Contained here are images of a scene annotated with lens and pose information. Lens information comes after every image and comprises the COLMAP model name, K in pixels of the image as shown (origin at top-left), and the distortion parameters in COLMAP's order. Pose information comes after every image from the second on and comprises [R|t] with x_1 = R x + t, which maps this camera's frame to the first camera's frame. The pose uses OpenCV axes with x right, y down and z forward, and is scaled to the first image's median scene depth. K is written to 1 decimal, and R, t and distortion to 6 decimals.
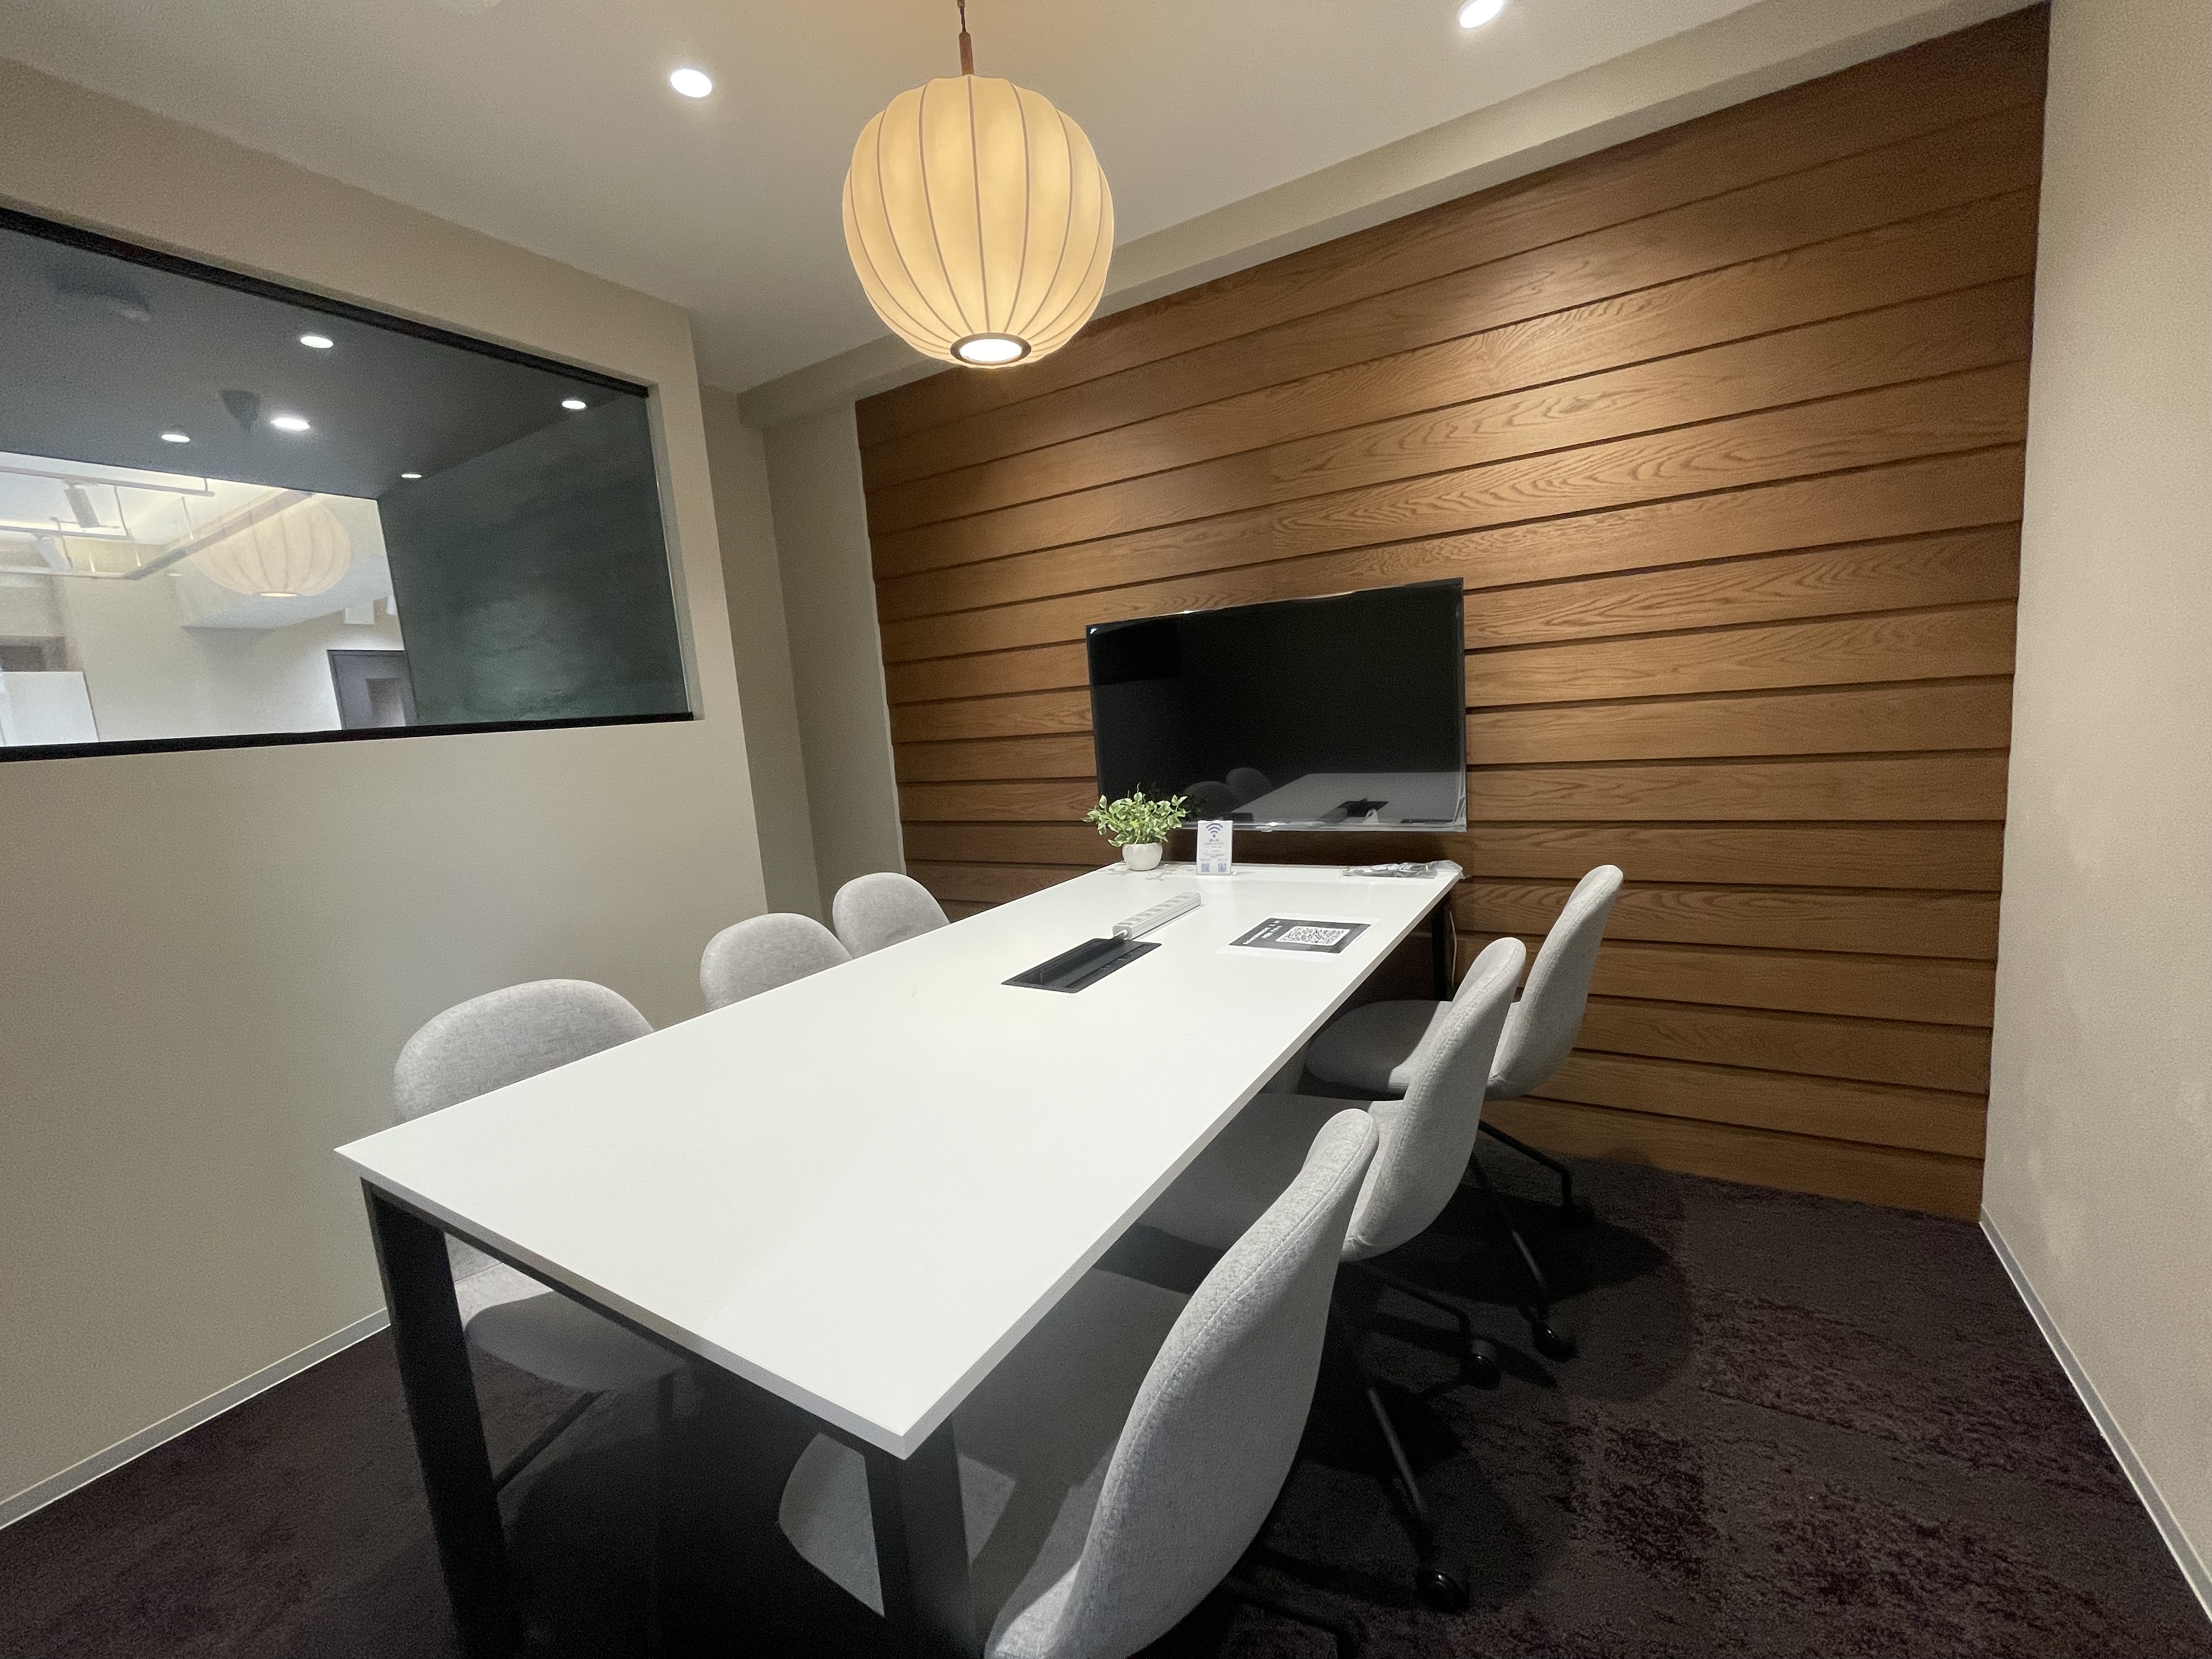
lens RADIAL K [[898.6, 0, 1106.0], [0, 898.6, 829.5], [0, 0, 1]] dist [-0.001447, -0.000015]
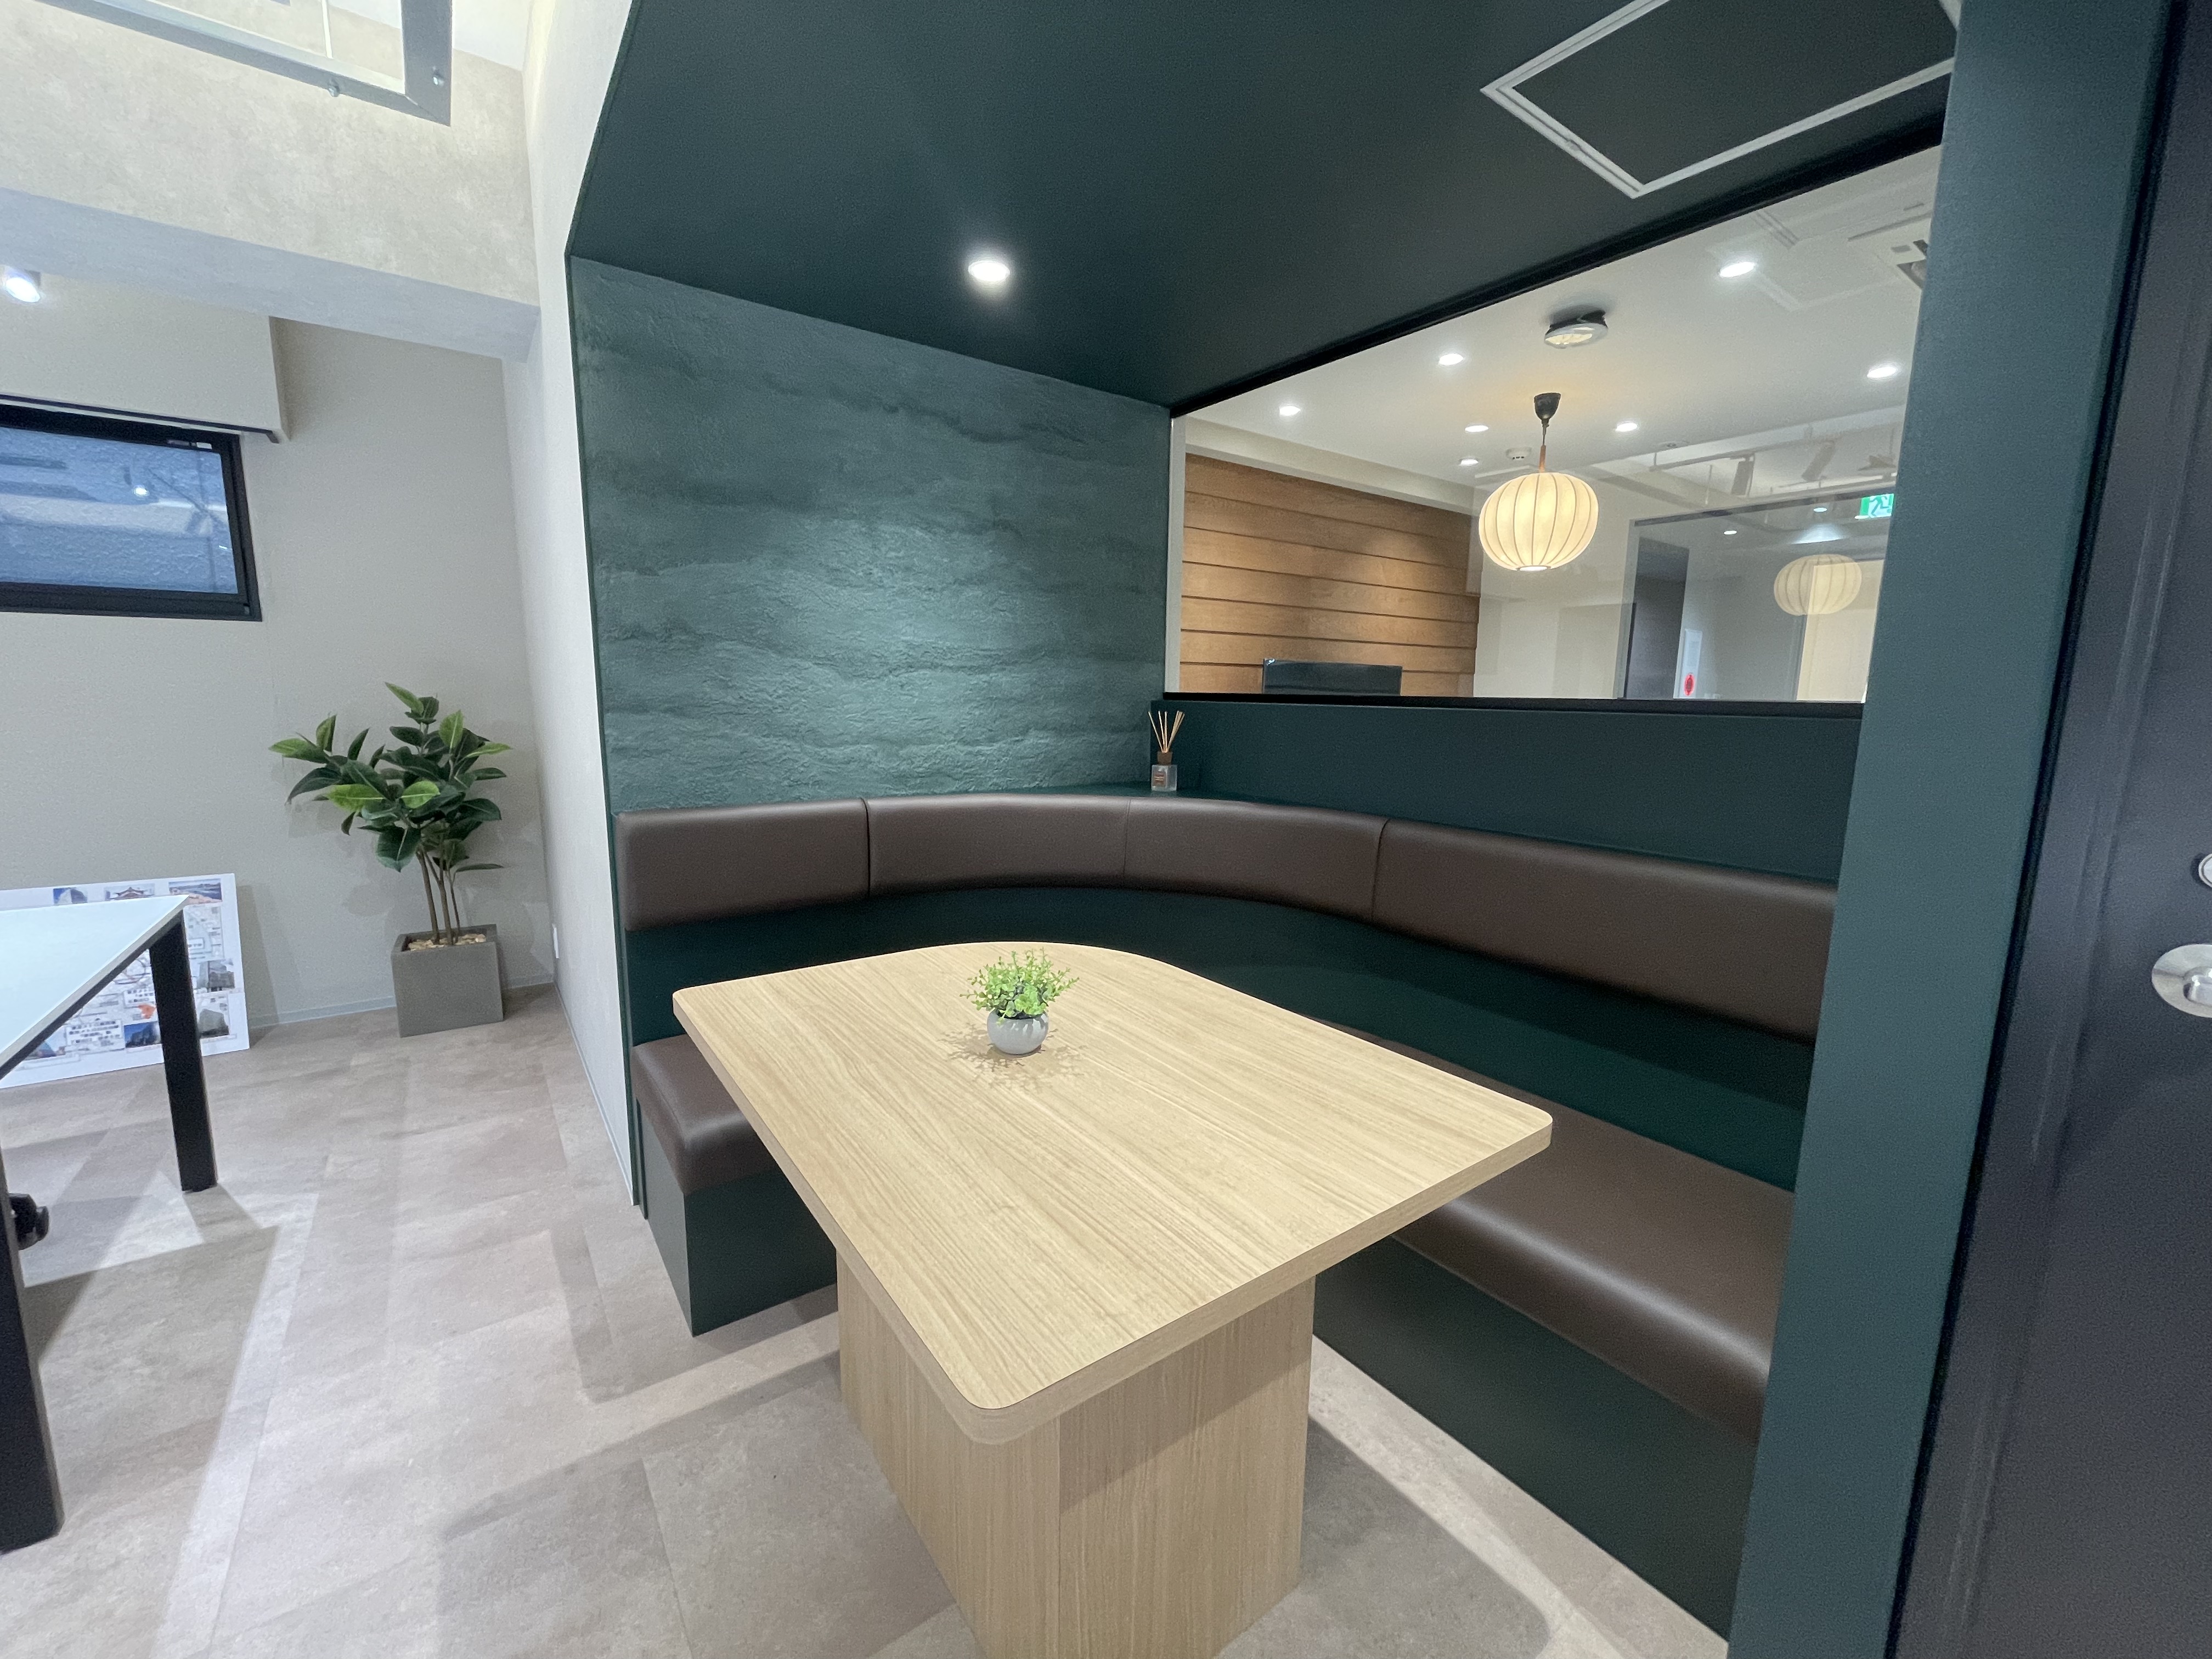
lens RADIAL K [[898.6, 0, 1106.0], [0, 898.6, 829.5], [0, 0, 1]] dist [-0.001447, -0.000015]
pose [[0.386341, -0.057310, 0.920574, -1.747018], [0.084002, 0.996106, 0.026758, 0.008300], [-0.918523, 0.066992, 0.389651, 0.714055]]
